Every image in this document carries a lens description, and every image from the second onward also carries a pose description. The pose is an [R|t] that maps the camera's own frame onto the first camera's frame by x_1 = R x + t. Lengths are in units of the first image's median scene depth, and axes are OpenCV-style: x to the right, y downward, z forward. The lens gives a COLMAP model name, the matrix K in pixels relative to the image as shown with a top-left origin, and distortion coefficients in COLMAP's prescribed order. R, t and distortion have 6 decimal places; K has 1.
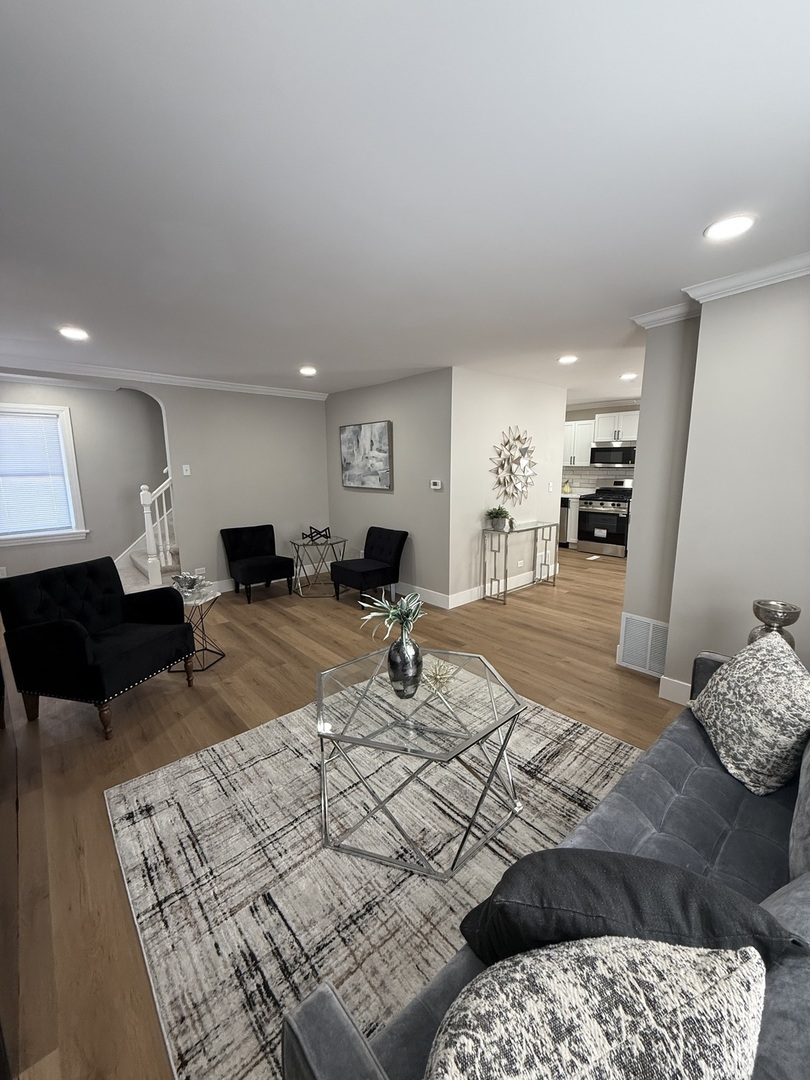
lens RADIAL K [[429.2, 0, 405.3], [0, 429.2, 538.5], [0, 0, 1]] dist [0.000886, -0.000198]
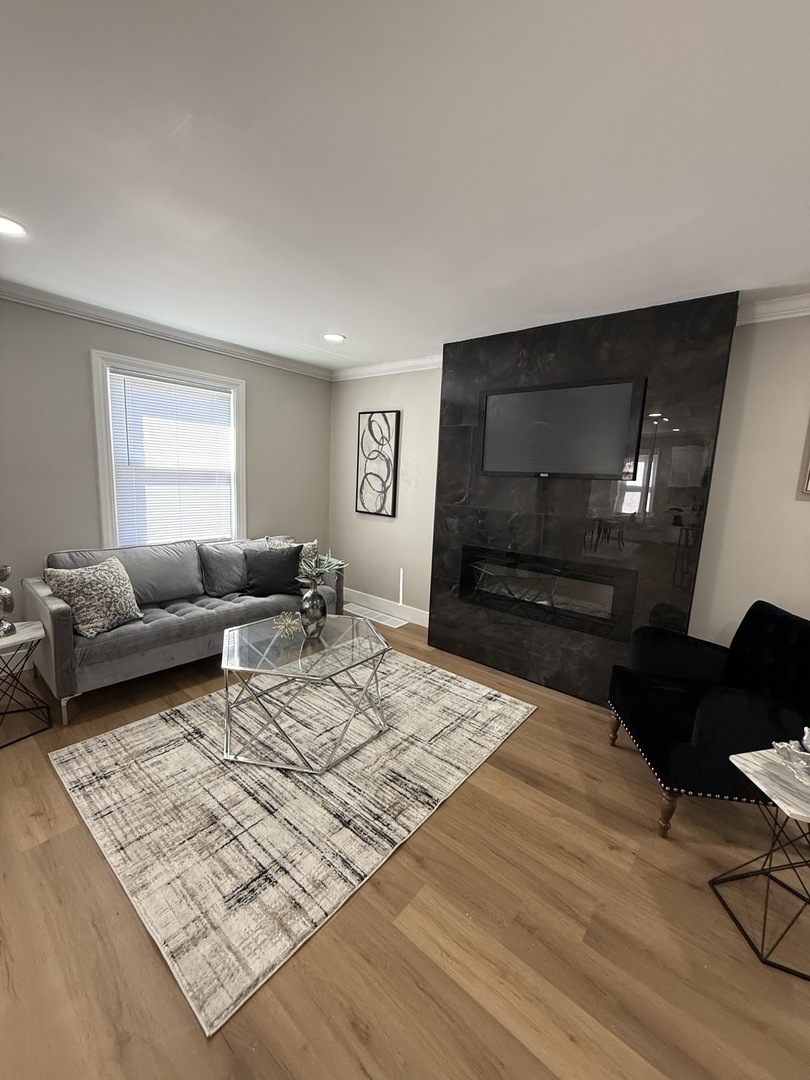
lens RADIAL K [[429.2, 0, 405.3], [0, 429.2, 538.5], [0, 0, 1]] dist [0.000886, -0.000198]
pose [[-0.987099, -0.011888, -0.159667, -0.026146], [-0.062666, 0.946369, 0.316951, -0.144242], [0.147336, 0.322868, -0.934905, 0.890573]]
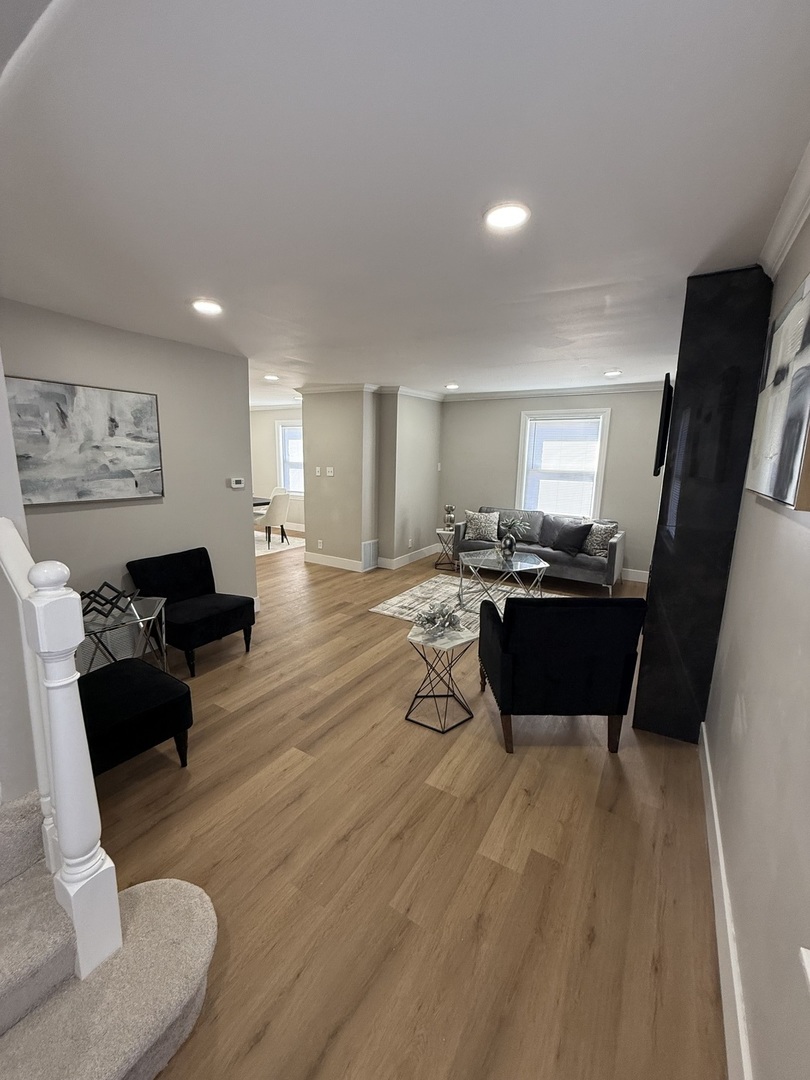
lens RADIAL K [[429.2, 0, 405.3], [0, 429.2, 538.5], [0, 0, 1]] dist [0.000886, -0.000198]
pose [[-0.285101, -0.180030, 0.941438, -0.848263], [0.147932, 0.962169, 0.228794, -0.158069], [-0.947013, 0.204498, -0.247683, 0.865720]]
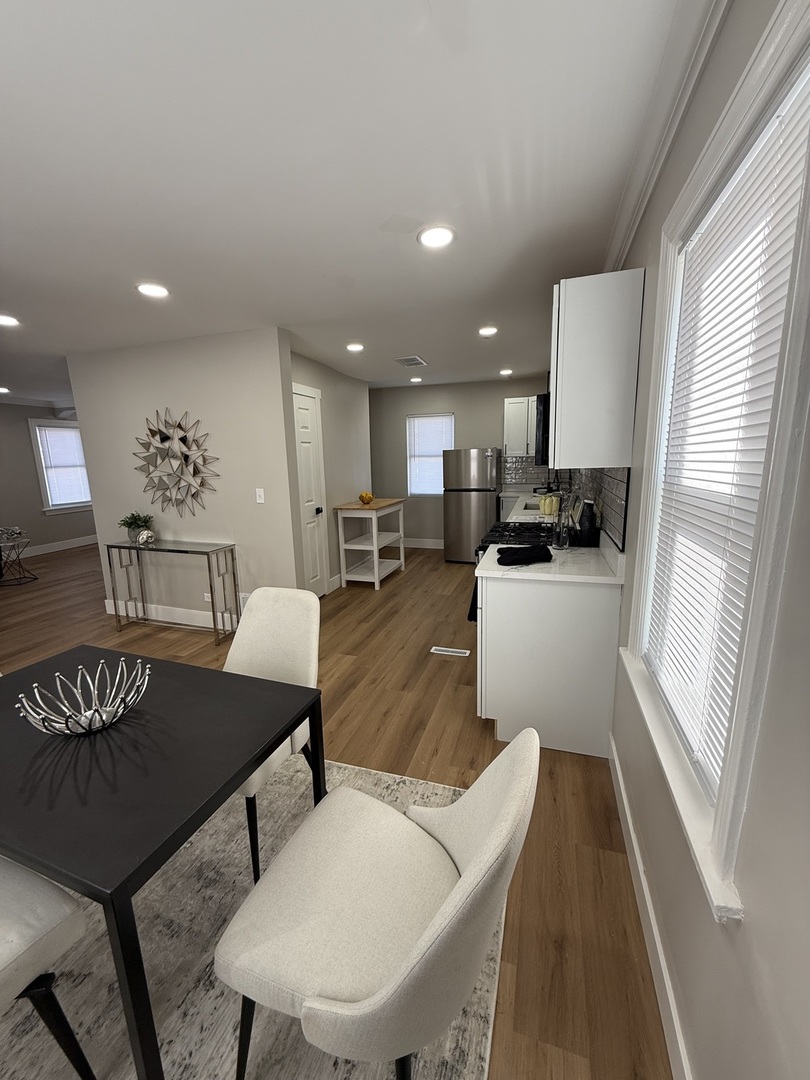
lens RADIAL K [[429.2, 0, 405.3], [0, 429.2, 538.5], [0, 0, 1]] dist [0.000886, -0.000198]
pose [[0.506785, 0.165403, -0.846056, 1.178444], [-0.131888, 0.984744, 0.113515, -0.187548], [0.851924, 0.054057, 0.520868, 1.021485]]
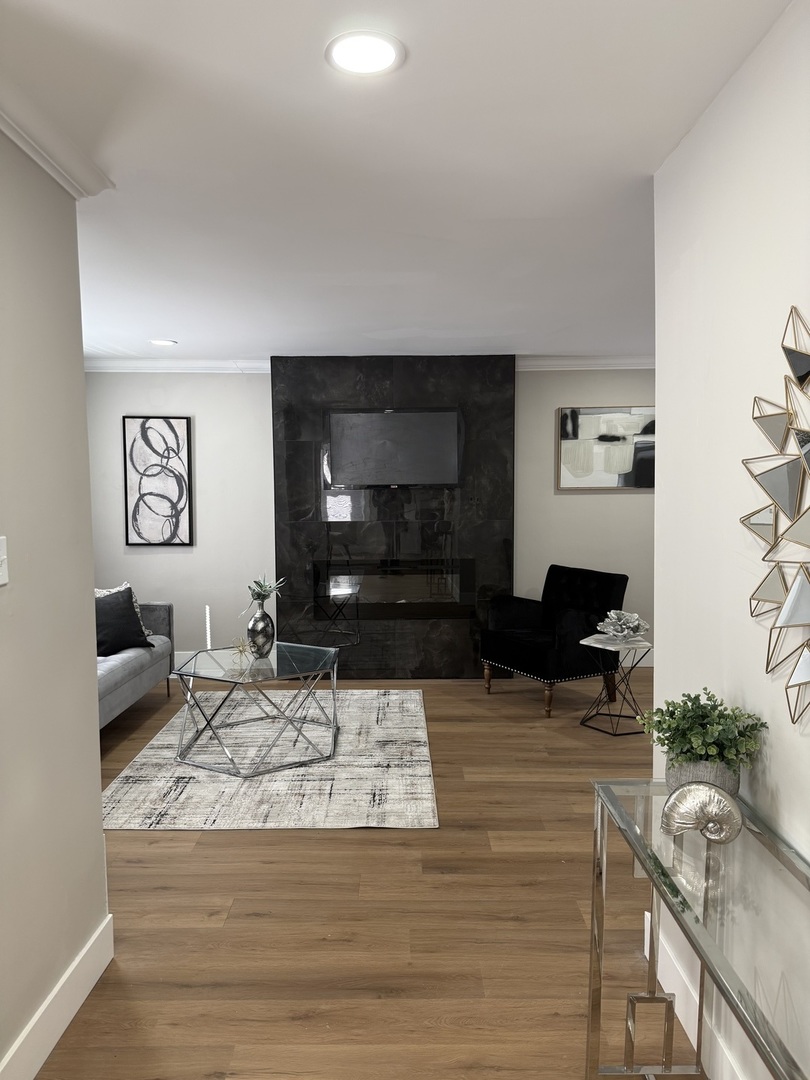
lens RADIAL K [[756.1, 0, 397.8], [0, 756.1, 537.4], [0, 0, 1]] dist [0.099800, -0.000657]
pose [[-0.666375, 0.067702, -0.742536, 0.589248], [-0.114526, 0.974757, 0.191655, -0.202521], [0.736768, 0.212754, -0.641801, 1.121547]]
